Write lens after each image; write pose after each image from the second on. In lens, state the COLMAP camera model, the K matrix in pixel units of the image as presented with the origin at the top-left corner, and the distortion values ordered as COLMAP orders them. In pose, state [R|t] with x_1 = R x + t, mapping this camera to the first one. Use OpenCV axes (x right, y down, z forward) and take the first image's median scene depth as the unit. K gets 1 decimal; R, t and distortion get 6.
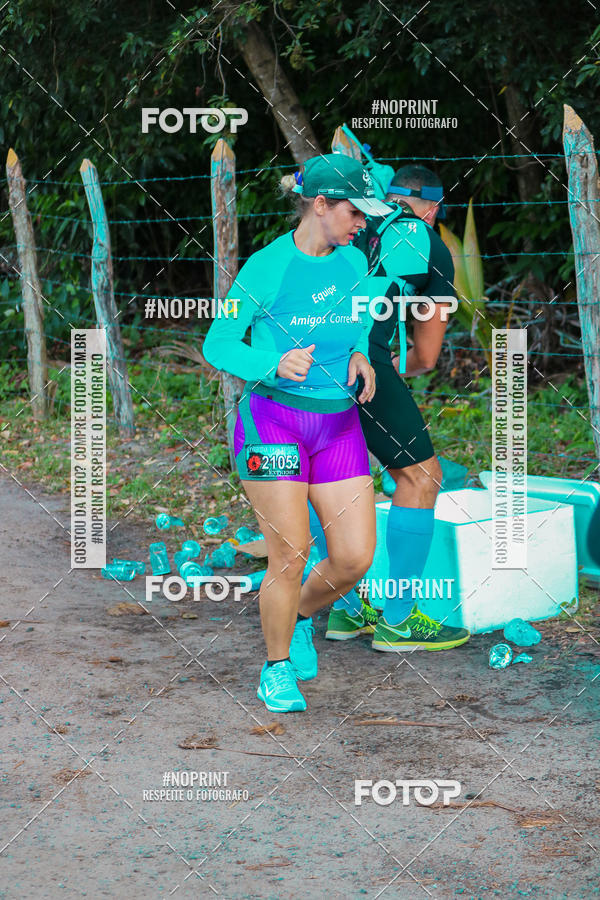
lens RADIAL K [[2430.0, 0, 300.0], [0, 2430.0, 450.0], [0, 0, 1]] dist [-0.369495, -0.214287]
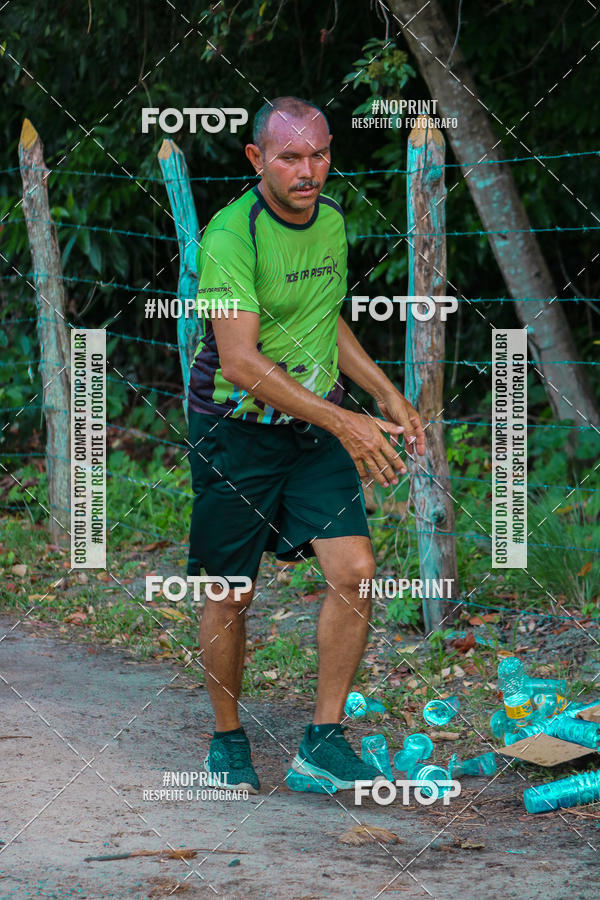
lens RADIAL K [[3890.1, 0, 301.3], [0, 3890.1, 470.8], [0, 0, 1]] dist [0.256514, 0.871876]
pose [[0.999554, 0.020256, 0.021966, -0.084855], [-0.019377, 0.999031, -0.039512, 0.007686], [-0.022745, 0.039069, 0.998978, -0.030153]]
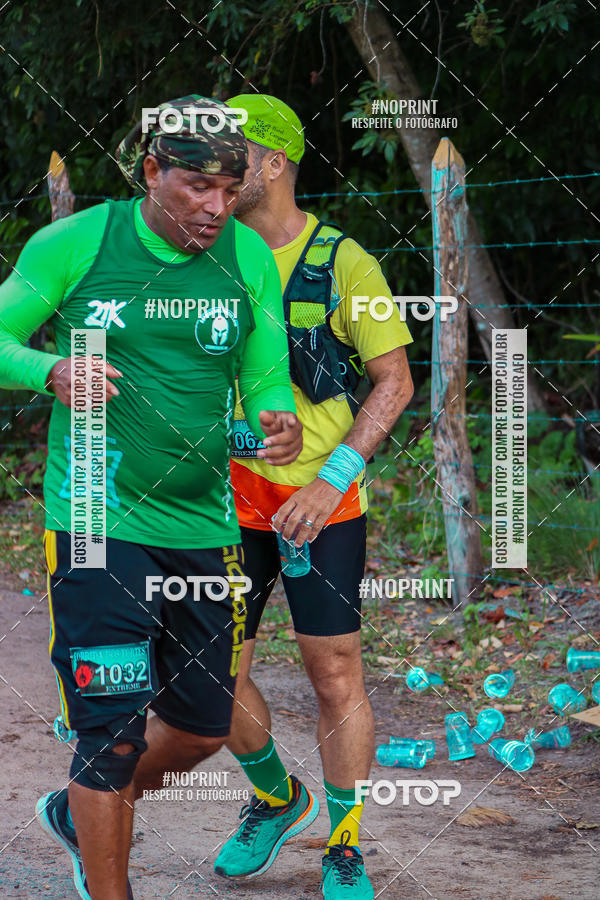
lens RADIAL K [[3061.9, 0, 315.6], [0, 3061.9, 449.4], [0, 0, 1]] dist [-0.165582, 0.478690]
pose [[0.997208, -0.000477, 0.074674, -0.136532], [0.002924, 0.999462, -0.032672, -0.007416], [-0.074618, 0.032799, 0.996673, 0.103597]]
